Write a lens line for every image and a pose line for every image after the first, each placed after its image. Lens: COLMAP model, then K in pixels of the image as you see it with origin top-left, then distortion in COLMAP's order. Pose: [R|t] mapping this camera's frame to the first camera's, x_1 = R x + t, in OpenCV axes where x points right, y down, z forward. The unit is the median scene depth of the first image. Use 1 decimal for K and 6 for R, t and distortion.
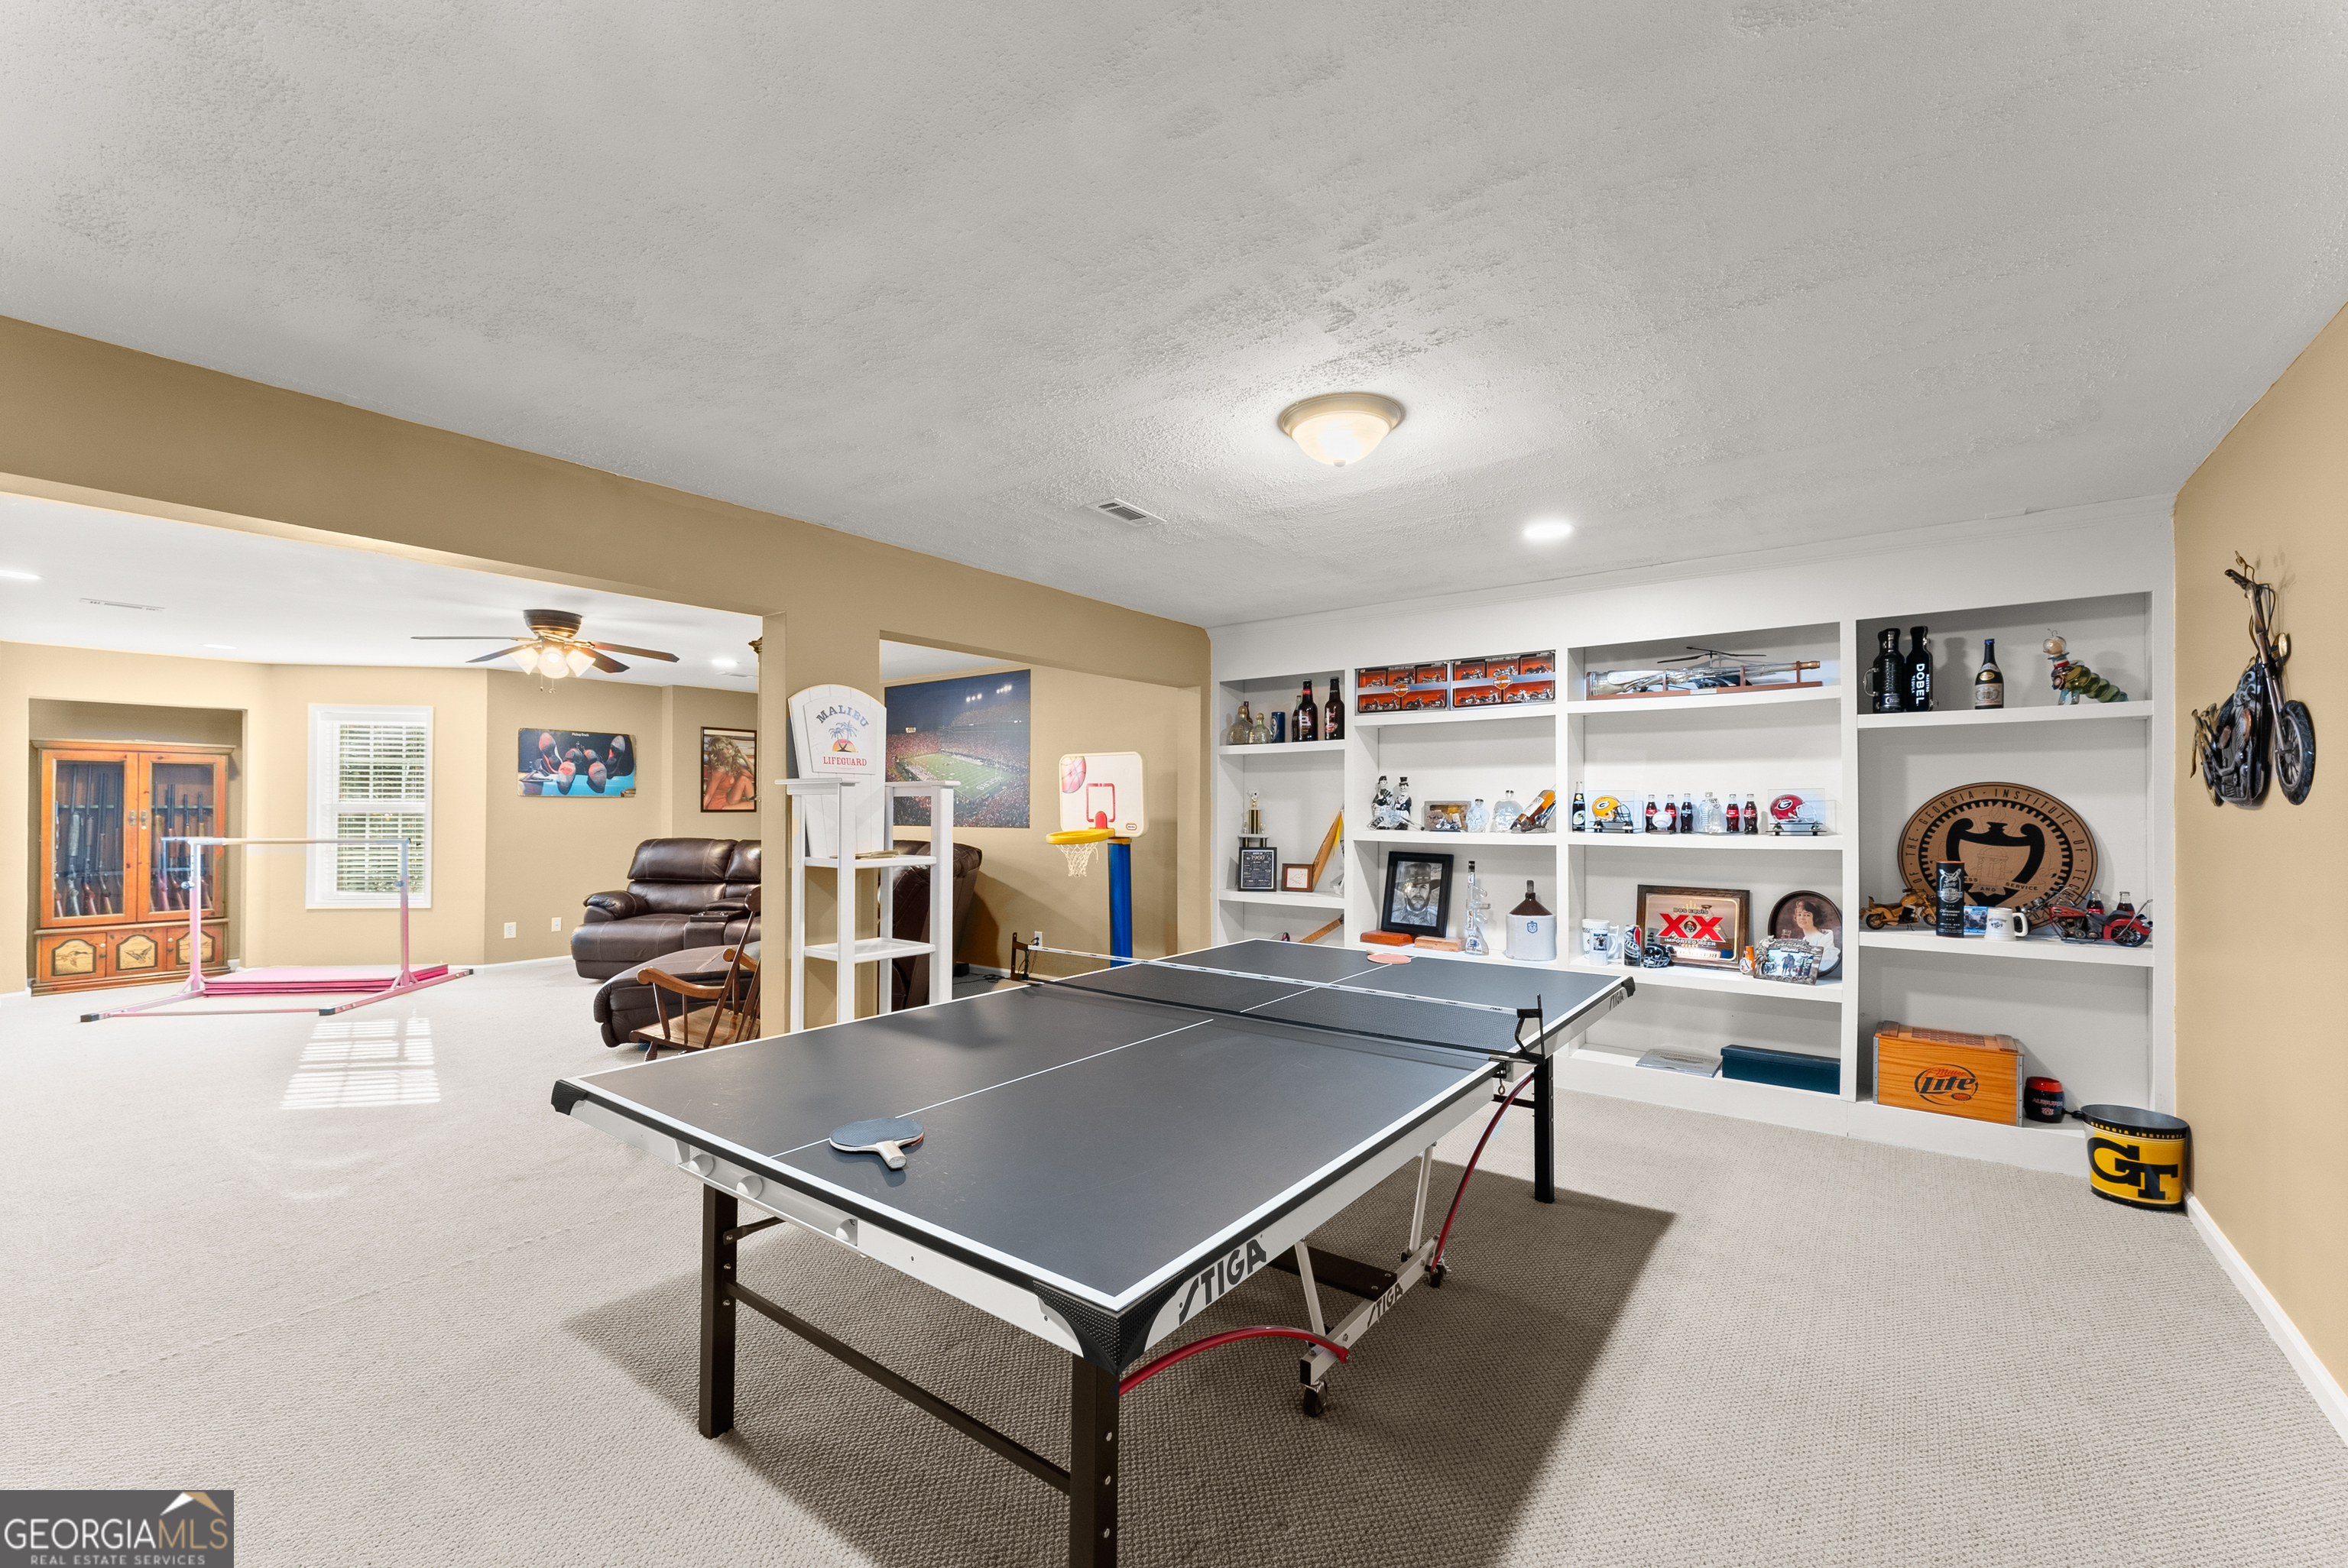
lens RADIAL K [[956.5, 0, 1181.6], [0, 956.5, 799.3], [0, 0, 1]] dist [-0.003924, -0.000812]
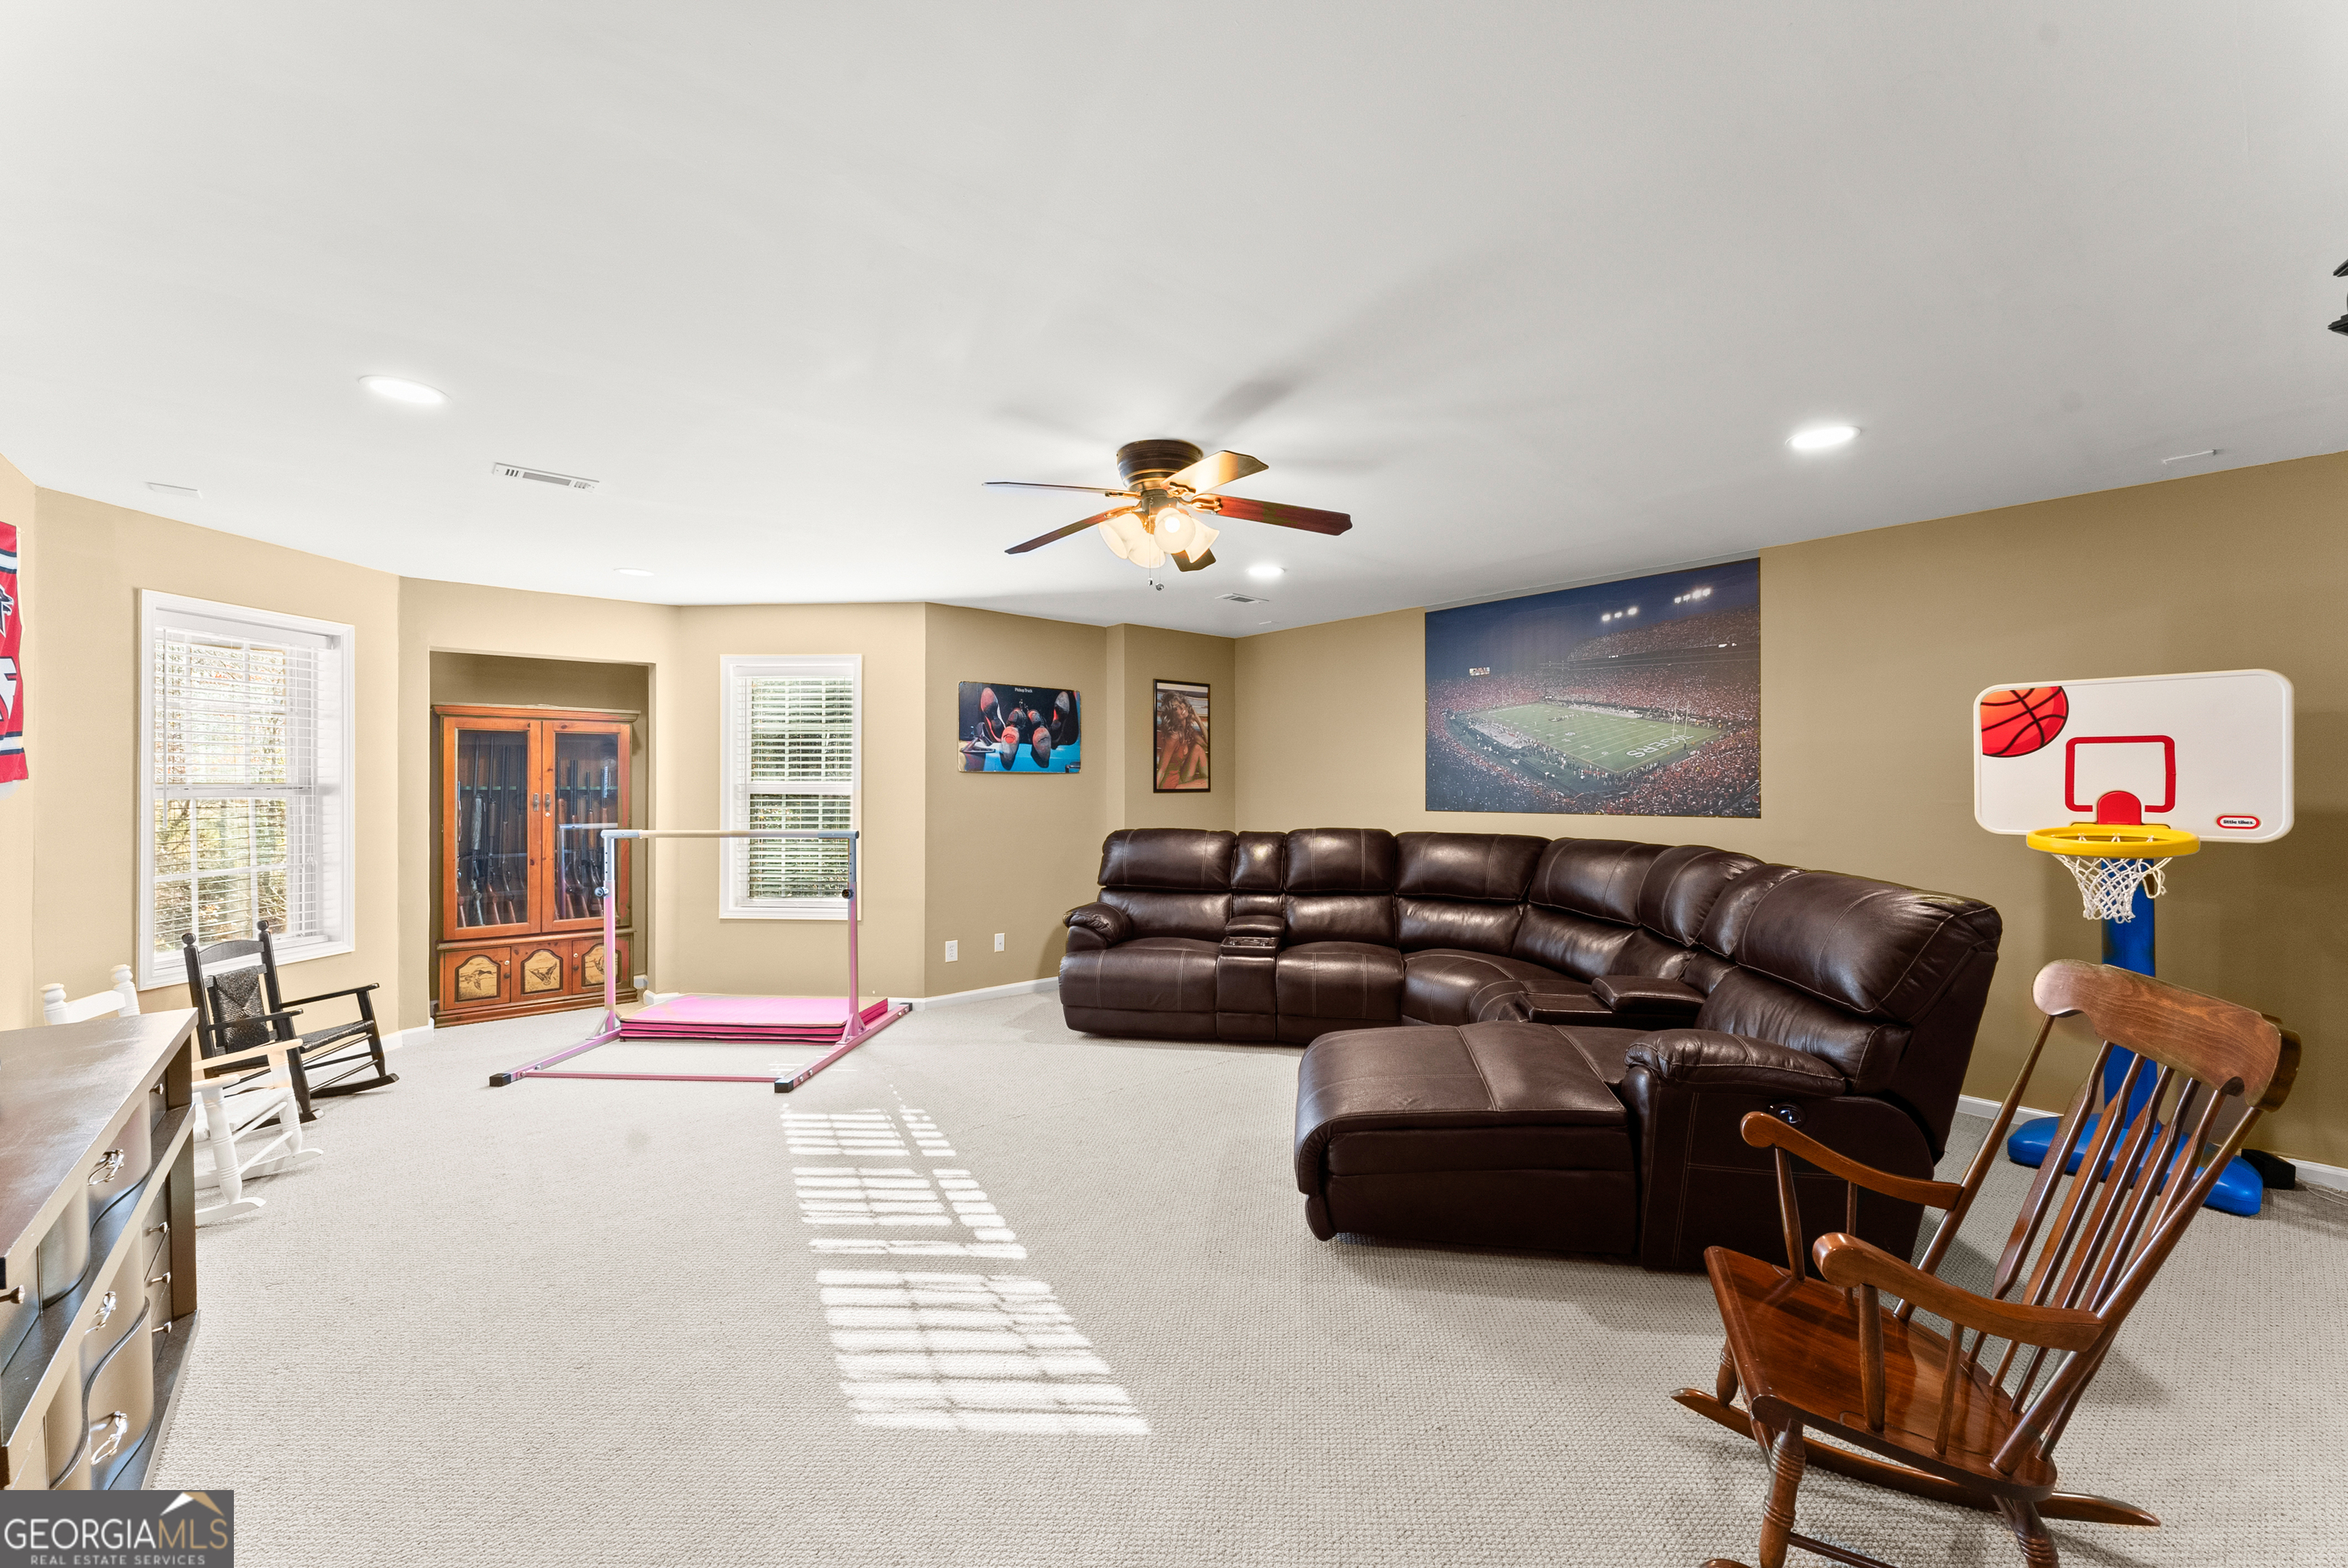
lens RADIAL K [[956.5, 0, 1164.1], [0, 956.5, 777.9], [0, 0, 1]] dist [-0.003924, -0.000812]
pose [[0.974153, -0.005410, -0.225823, -0.389331], [0.005656, 0.999984, 0.000444, 0.001849], [0.225817, -0.001710, 0.974168, 0.322214]]
